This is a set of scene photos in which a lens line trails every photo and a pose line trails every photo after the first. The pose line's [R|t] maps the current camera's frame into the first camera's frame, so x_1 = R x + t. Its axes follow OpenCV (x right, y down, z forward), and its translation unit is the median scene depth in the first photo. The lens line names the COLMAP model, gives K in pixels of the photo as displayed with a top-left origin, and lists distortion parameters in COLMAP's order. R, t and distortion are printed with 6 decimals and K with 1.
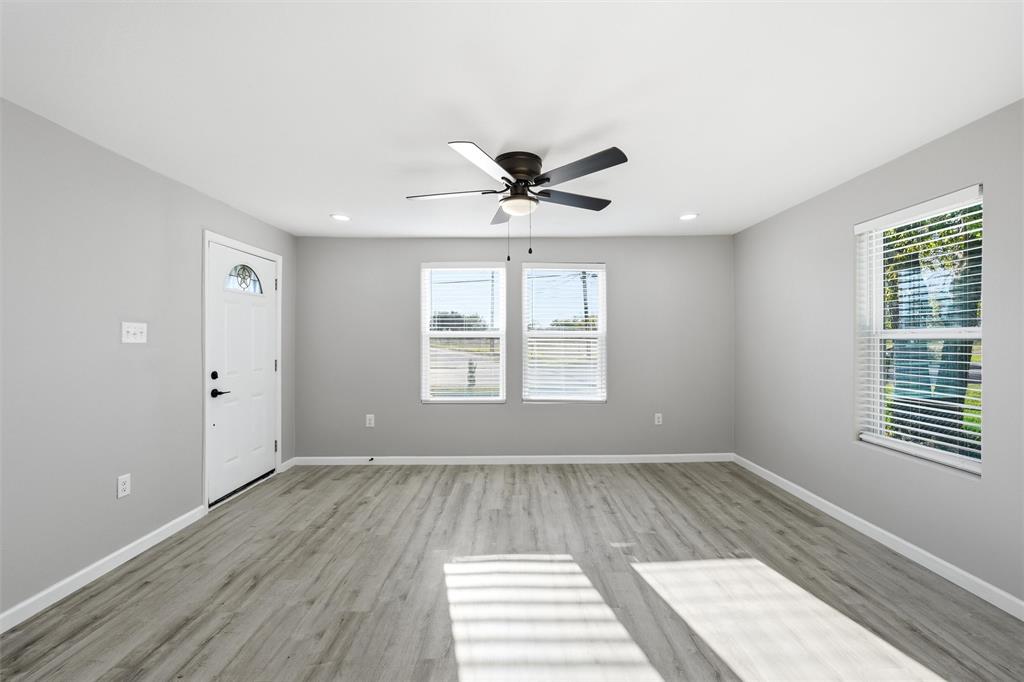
lens RADIAL K [[417.7, 0, 507.4], [0, 417.7, 336.8], [0, 0, 1]] dist [-0.002352, -0.000101]
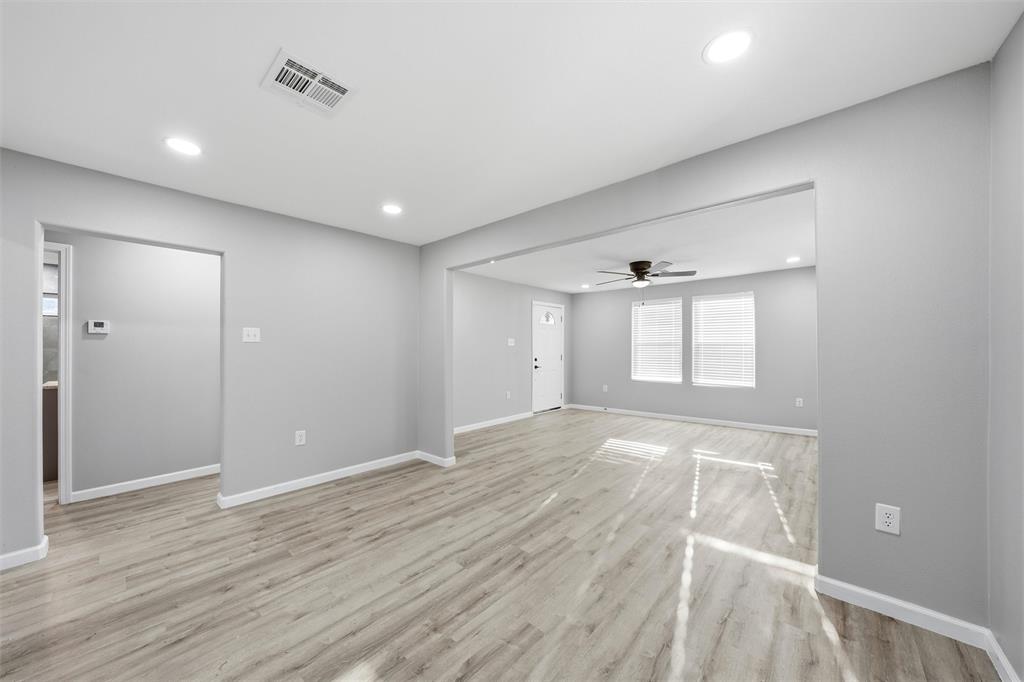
lens RADIAL K [[361.7, 0, 510.8], [0, 361.7, 343.9], [0, 0, 1]] dist [0.000065, 0.000002]
pose [[0.750842, -0.004735, -0.660465, 0.577813], [0.000872, 0.999981, -0.006178, 0.014223], [0.660482, 0.004063, 0.750831, -0.674009]]
